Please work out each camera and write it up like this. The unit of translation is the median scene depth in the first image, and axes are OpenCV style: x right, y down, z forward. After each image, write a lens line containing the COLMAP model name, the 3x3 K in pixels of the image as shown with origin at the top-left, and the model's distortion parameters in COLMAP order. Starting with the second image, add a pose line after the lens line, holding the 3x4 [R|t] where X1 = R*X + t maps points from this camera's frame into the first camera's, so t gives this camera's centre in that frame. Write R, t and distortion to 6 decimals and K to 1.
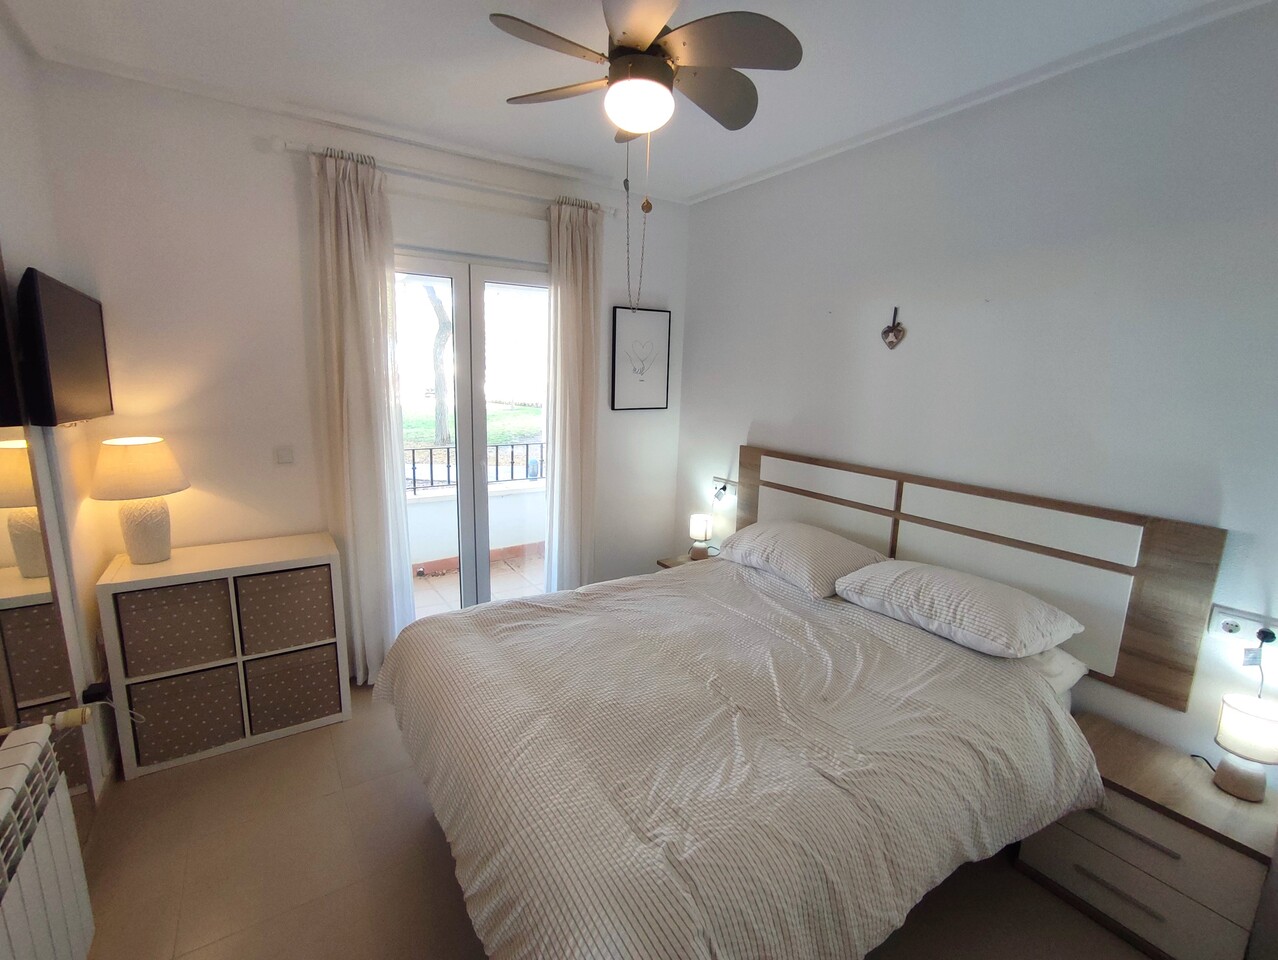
lens RADIAL K [[583.9, 0, 628.8], [0, 583.9, 479.6], [0, 0, 1]] dist [-0.021350, 0.013437]
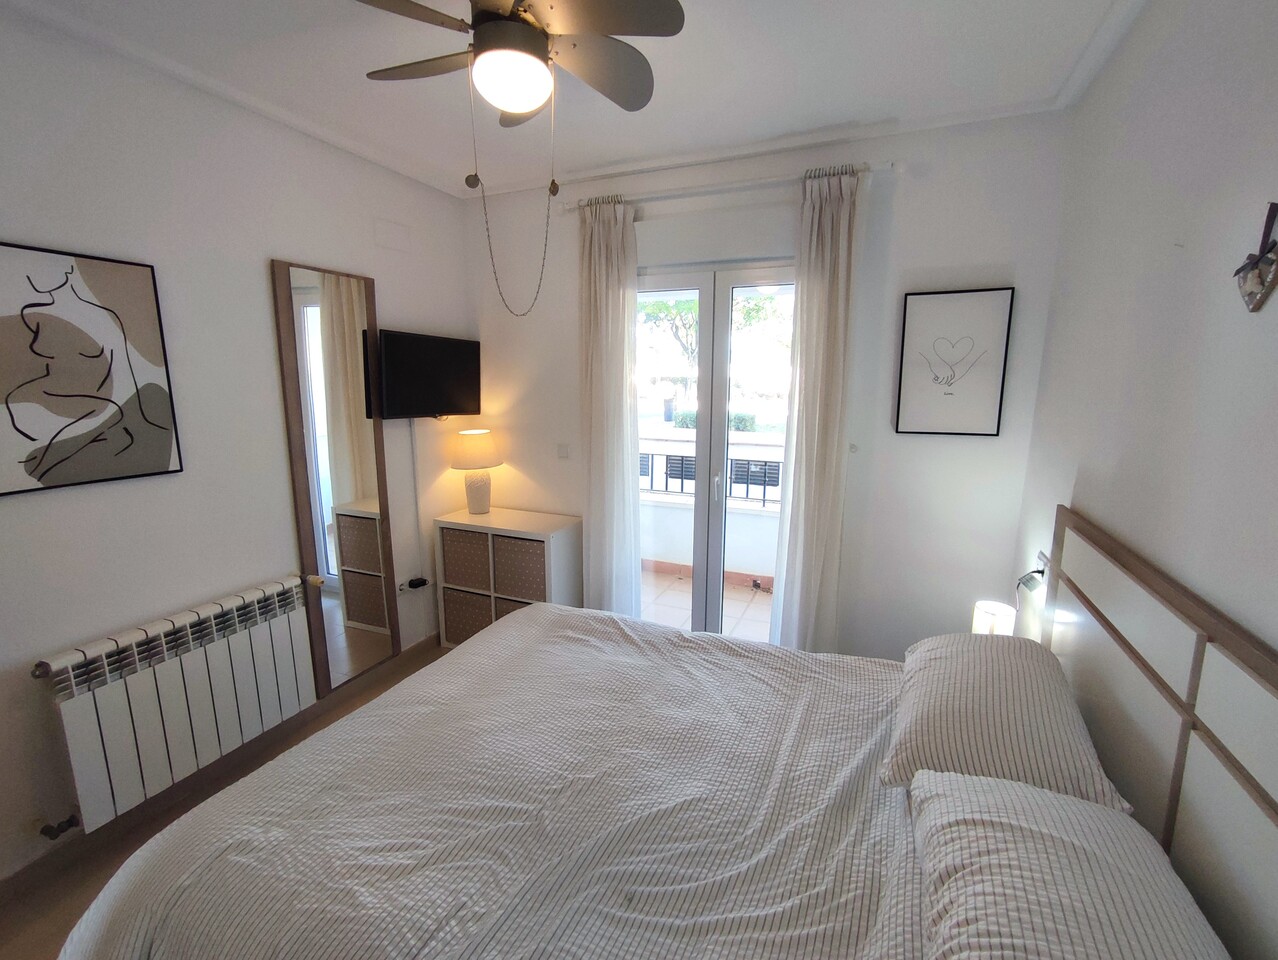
lens RADIAL K [[583.9, 0, 636.3], [0, 583.9, 483.2], [0, 0, 1]] dist [-0.021350, 0.013437]
pose [[0.546435, 0.125158, -0.828097, 0.521809], [-0.144055, 0.988080, 0.054280, -0.062051], [0.825019, 0.089631, 0.557951, 0.404163]]
